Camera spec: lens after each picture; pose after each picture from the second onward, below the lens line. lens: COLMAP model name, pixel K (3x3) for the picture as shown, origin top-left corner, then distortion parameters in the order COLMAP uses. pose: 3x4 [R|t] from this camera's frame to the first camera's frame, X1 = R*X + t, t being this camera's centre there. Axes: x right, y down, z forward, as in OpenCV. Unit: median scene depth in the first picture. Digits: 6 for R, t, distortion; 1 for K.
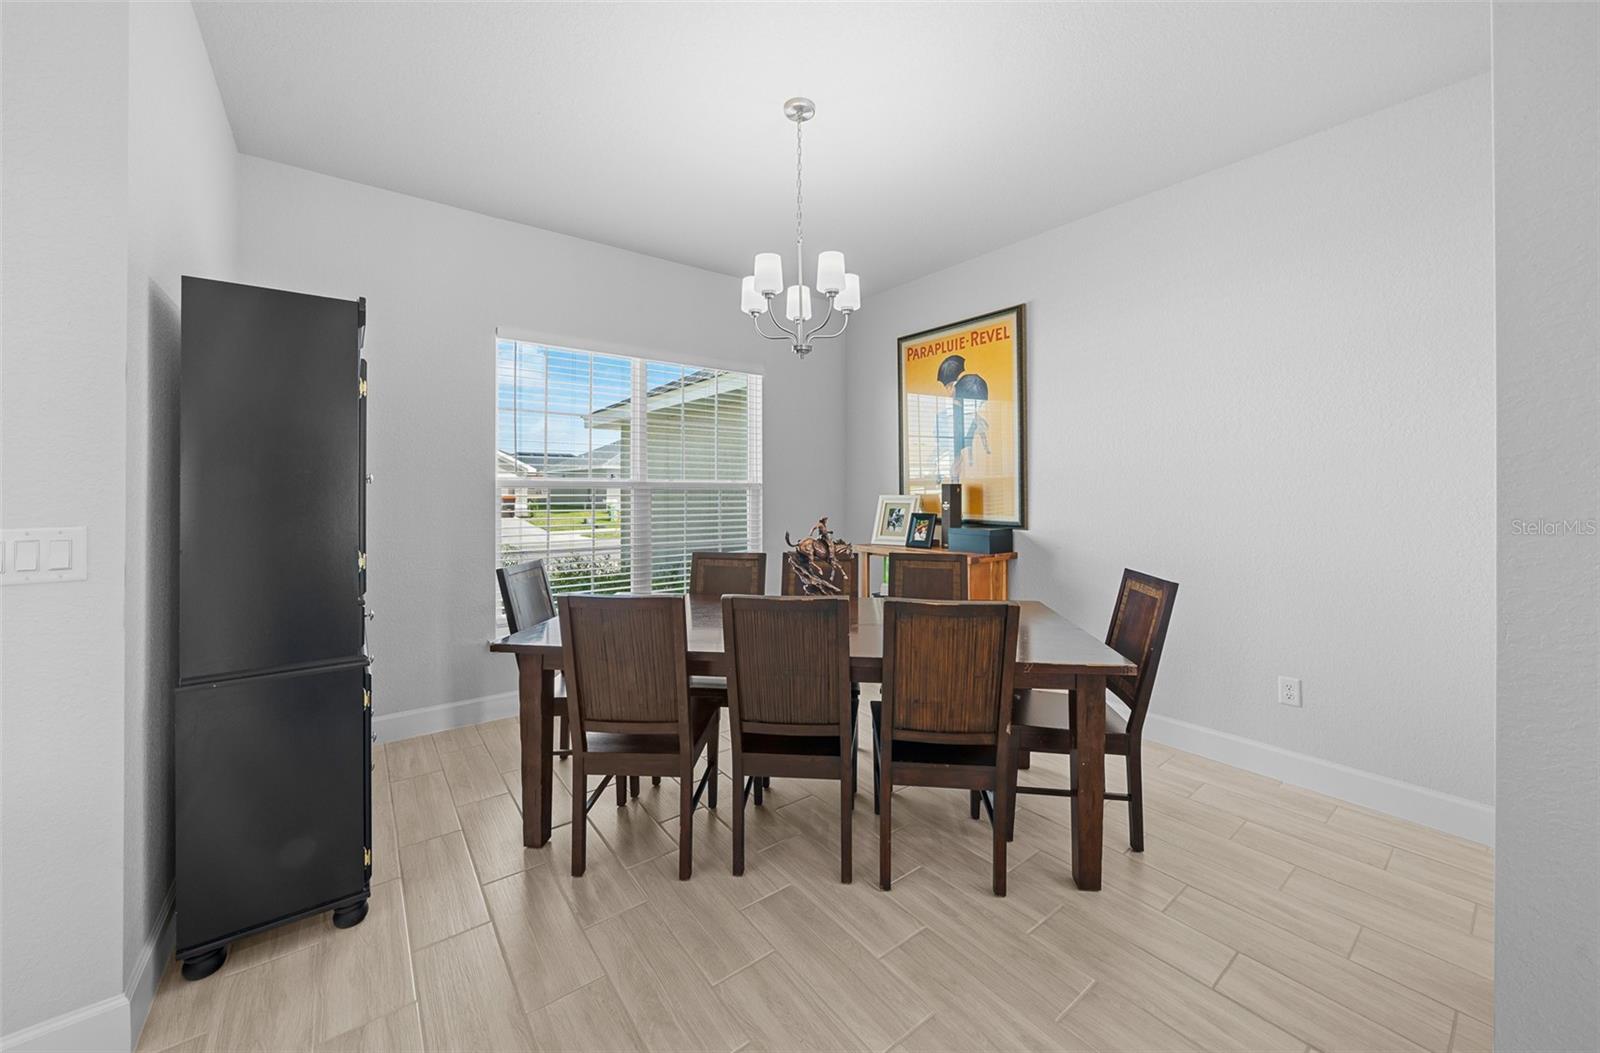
lens RADIAL K [[583.7, 0, 769.0], [0, 583.7, 488.8], [0, 0, 1]] dist [-0.008836, -0.000055]
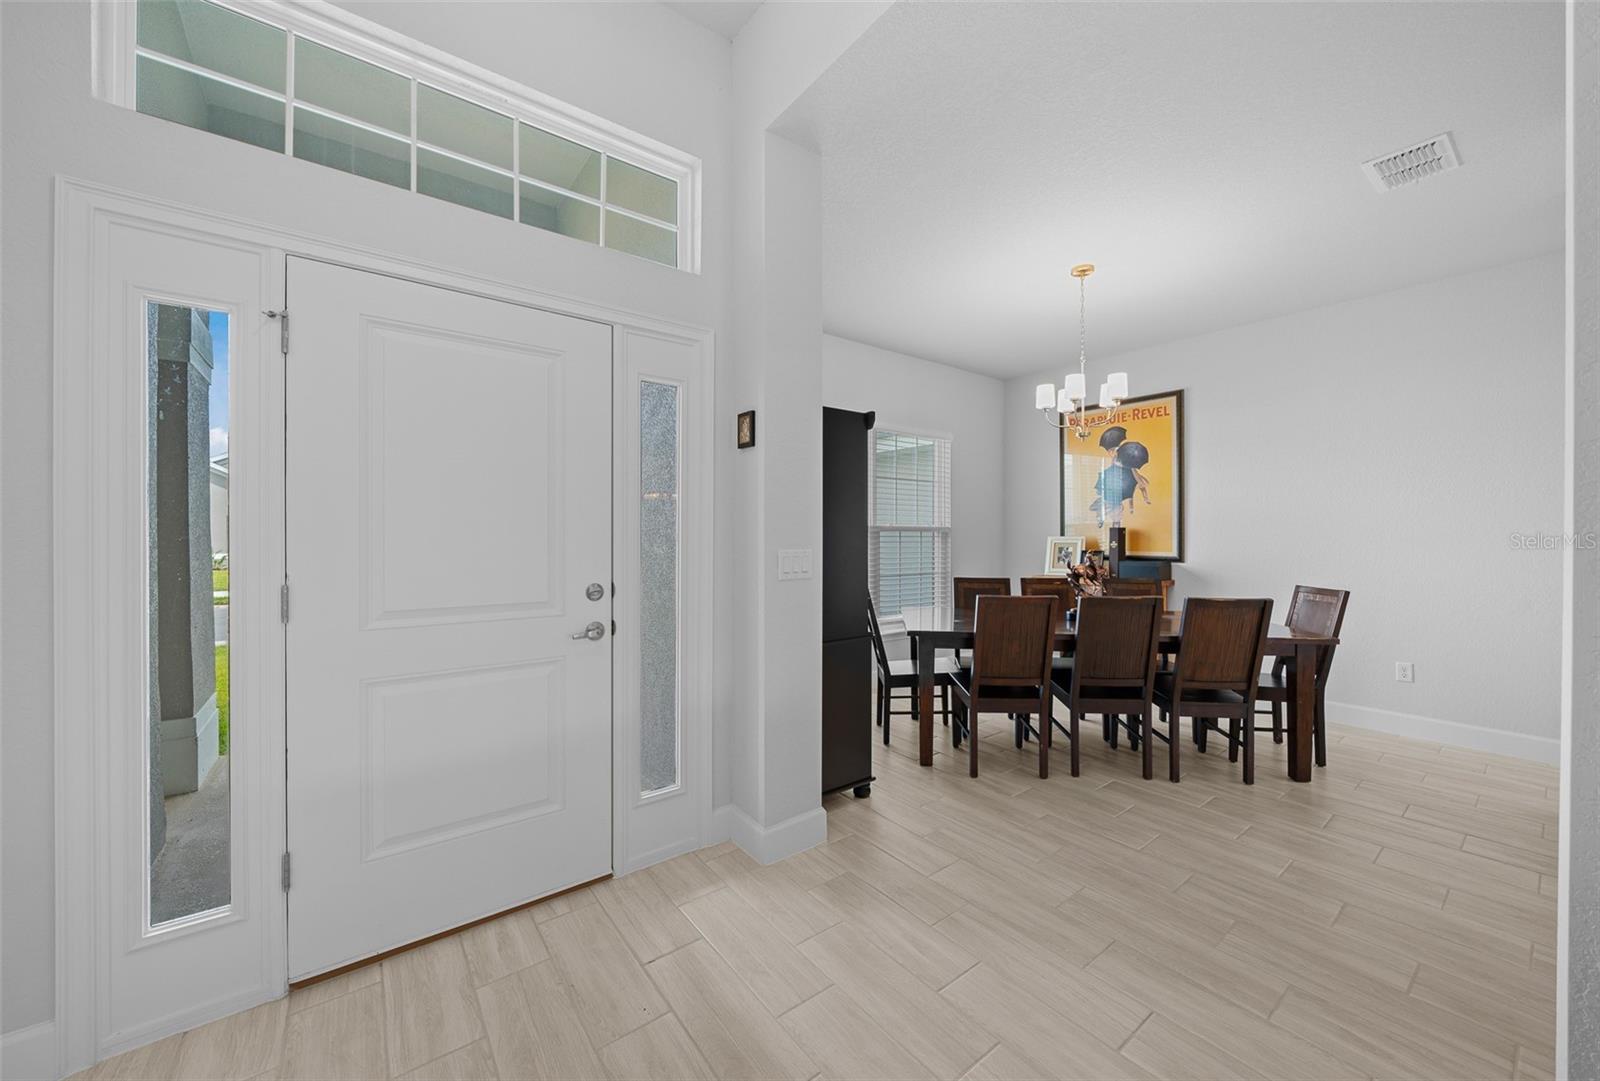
lens RADIAL K [[580.3, 0, 789.3], [0, 580.3, 539.3], [0, 0, 1]] dist [-0.006203, -0.000353]
pose [[0.999997, 0.000126, 0.002282, -0.441345], [-0.000149, 0.999950, 0.010014, 0.005107], [-0.002281, -0.010015, 0.999947, -0.293912]]
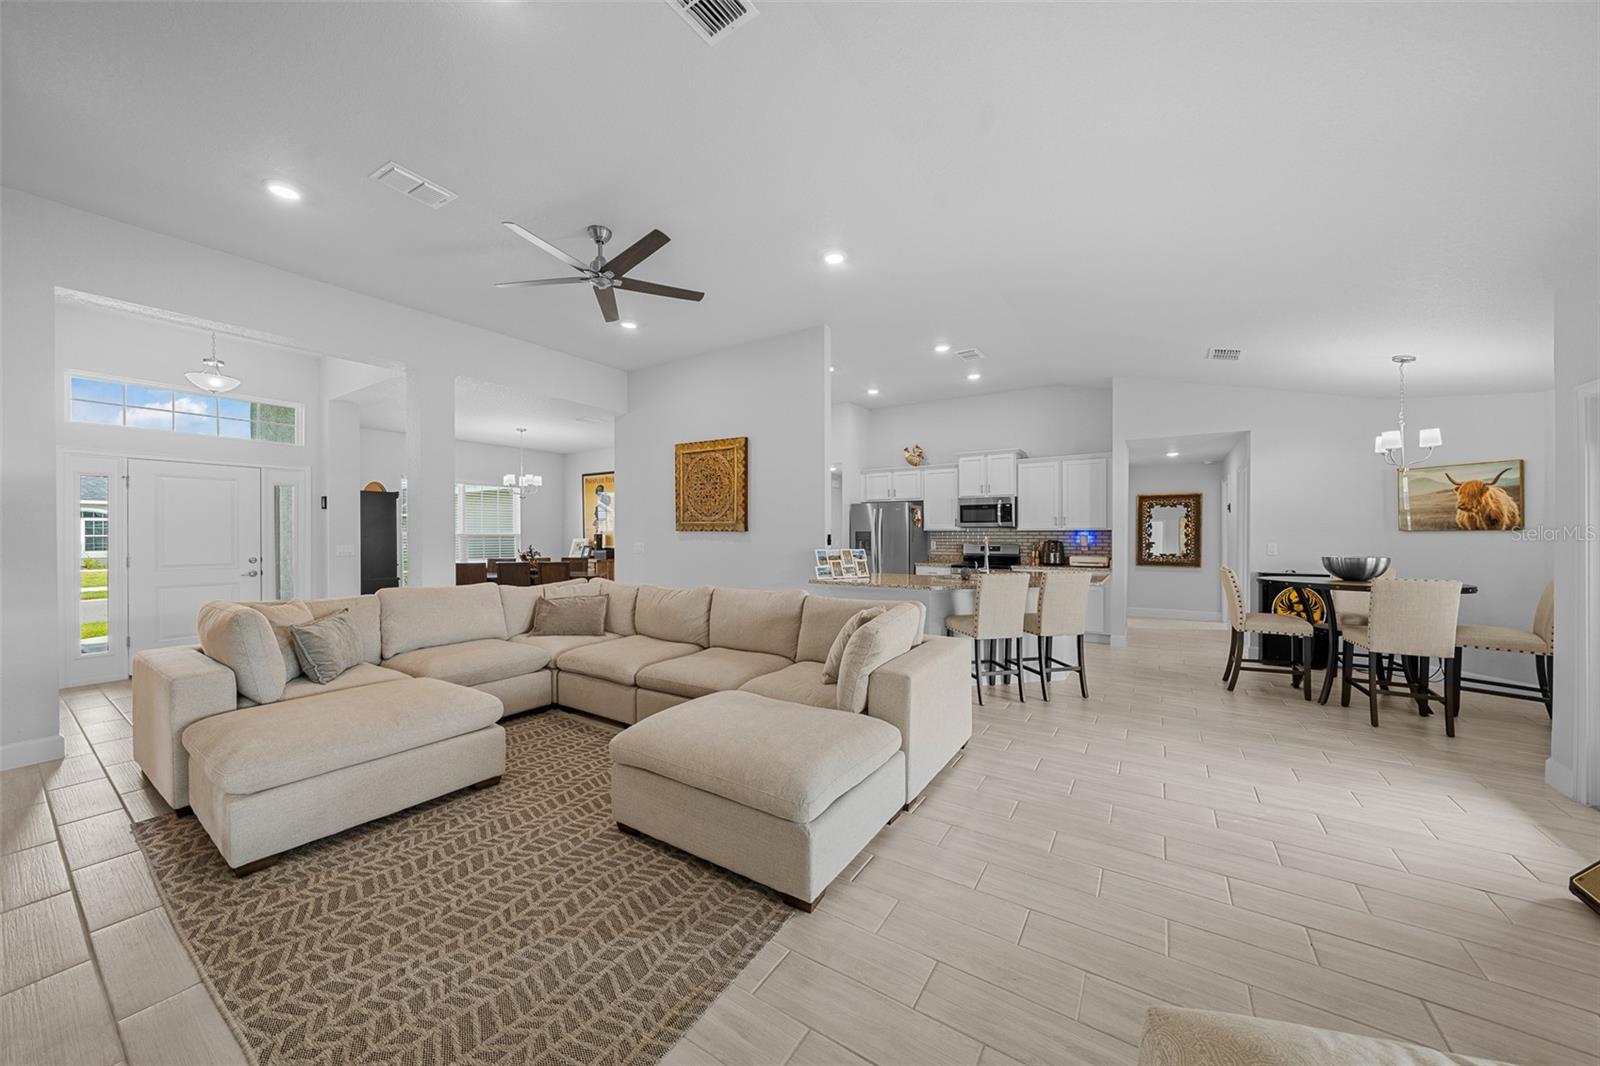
lens RADIAL K [[557.6, 0, 785.4], [0, 557.6, 534.0], [0, 0, 1]] dist [-0.005442, 0.000279]
pose [[0.943561, 0.000019, 0.331199, 0.294441], [-0.001034, 0.999995, 0.002890, -0.018398], [-0.331197, -0.003069, 0.943557, -1.753574]]
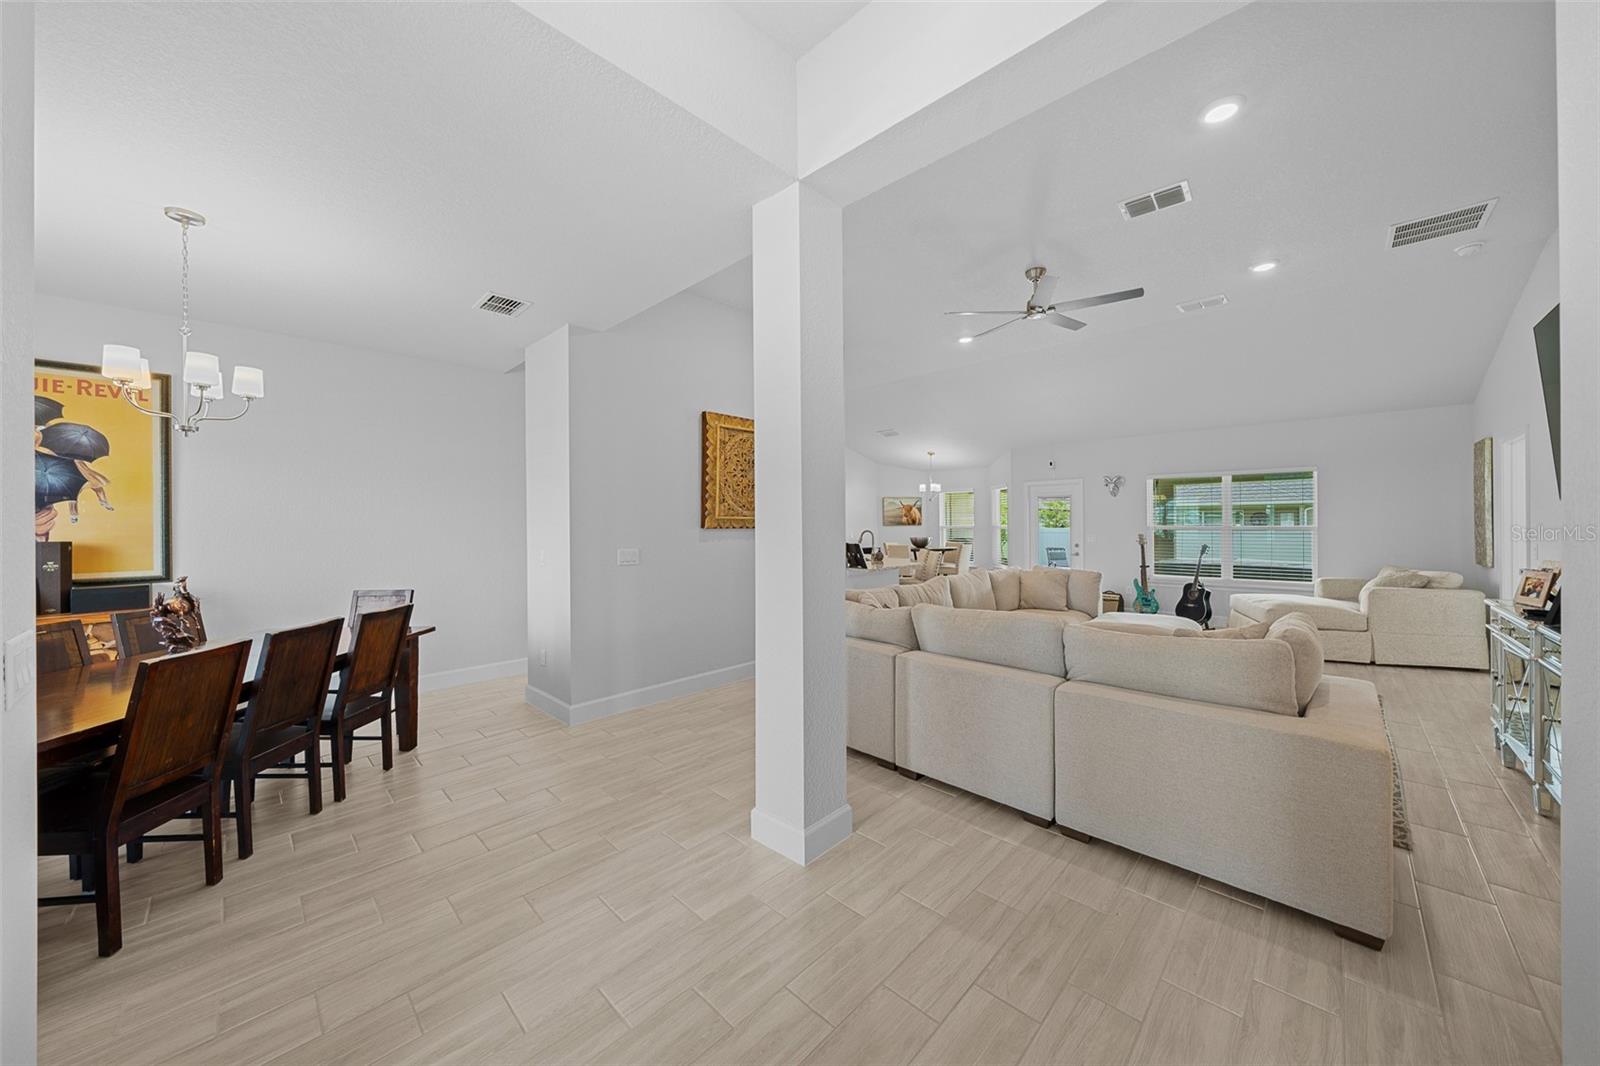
lens RADIAL K [[557.6, 0, 800.9], [0, 557.6, 525.8], [0, 0, 1]] dist [-0.005442, 0.000279]
pose [[-0.161841, -0.001677, 0.986815, -0.770758], [0.005528, 0.999981, 0.002606, -0.030856], [-0.986801, 0.005876, -0.161829, -0.003164]]
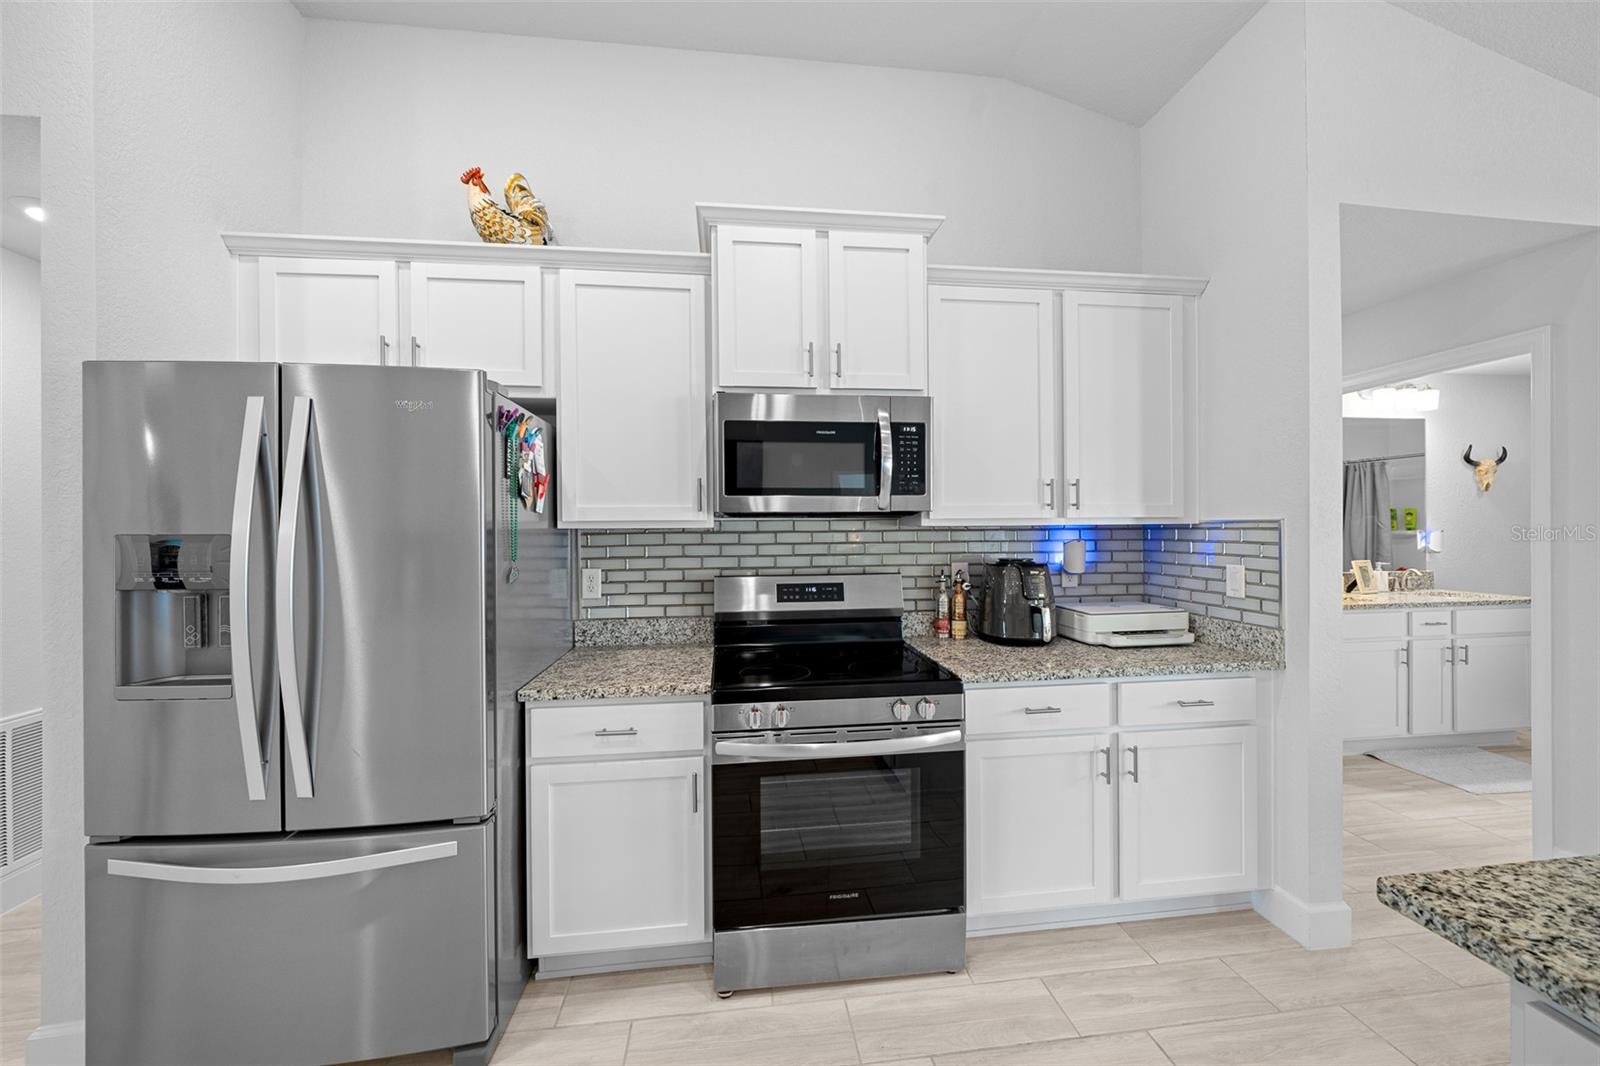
lens RADIAL K [[557.6, 0, 787.6], [0, 557.6, 528.7], [0, 0, 1]] dist [-0.005442, 0.000279]
pose [[0.494160, -0.003728, 0.869363, 1.204288], [0.004568, 0.999988, 0.001692, -0.025434], [-0.869359, 0.003135, 0.494171, -0.283144]]
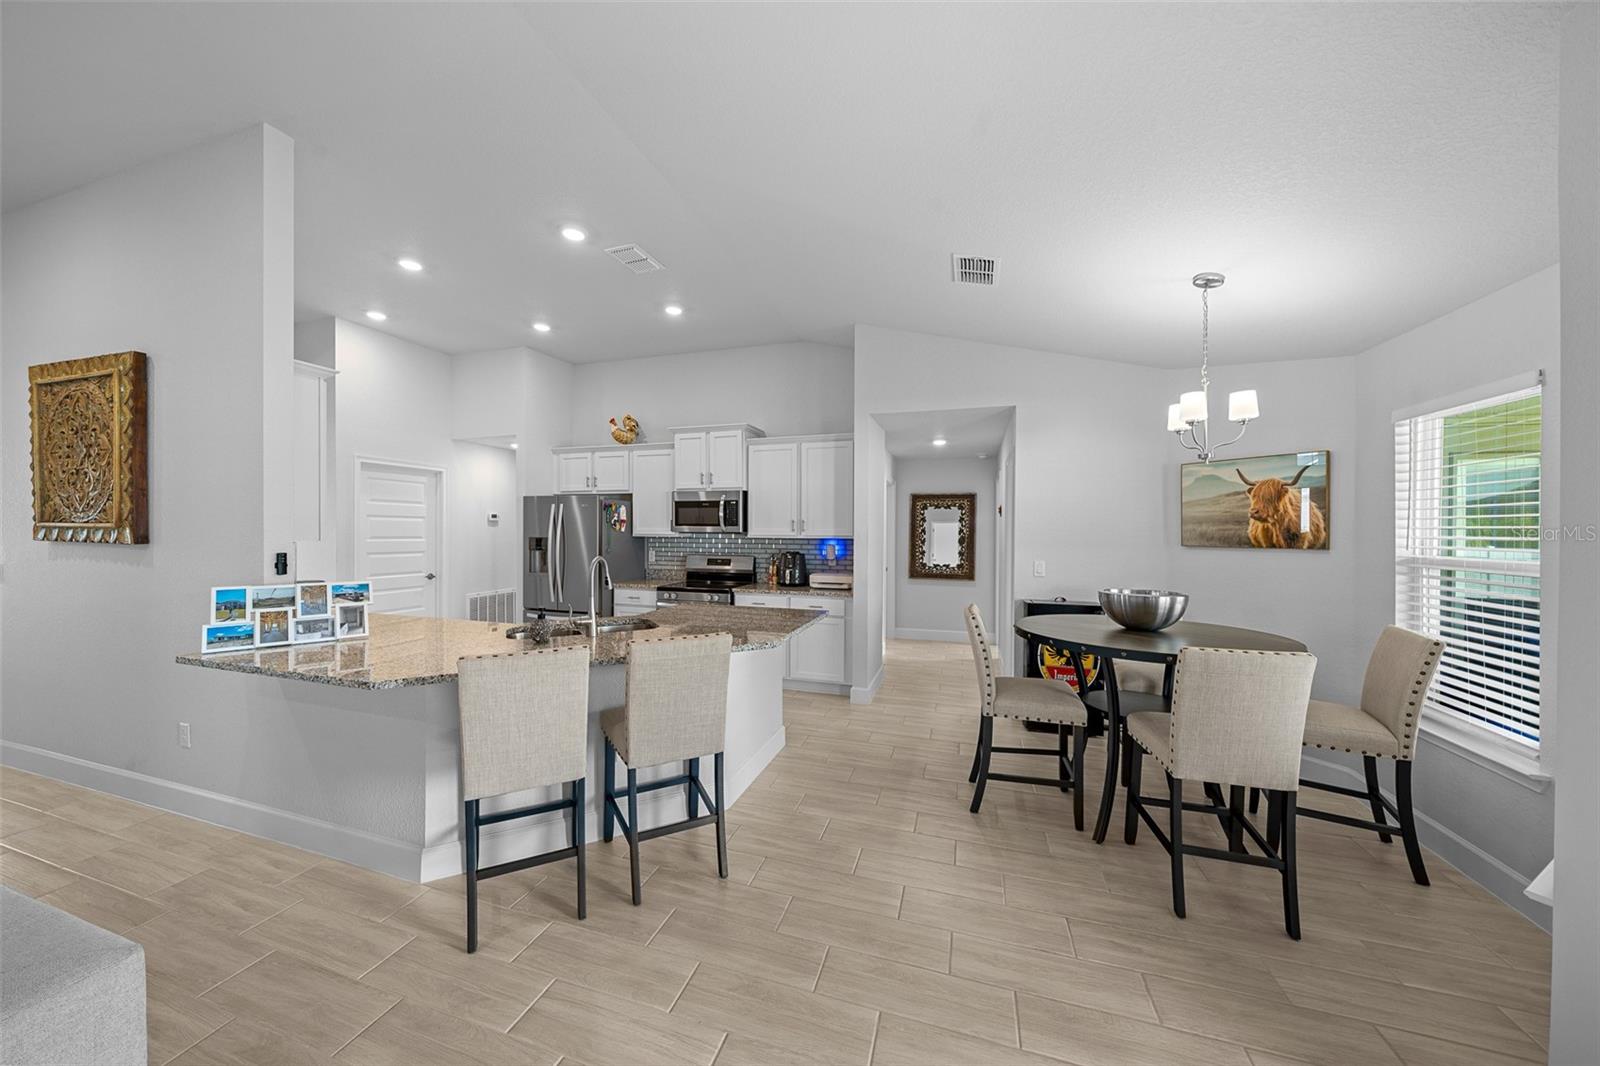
lens RADIAL K [[557.6, 0, 790.1], [0, 557.6, 531.1], [0, 0, 1]] dist [-0.005442, 0.000279]
pose [[0.817944, 0.004745, 0.575278, 1.008780], [-0.008192, 0.999961, 0.003400, -0.049292], [-0.575239, -0.007494, 0.817951, -1.381732]]
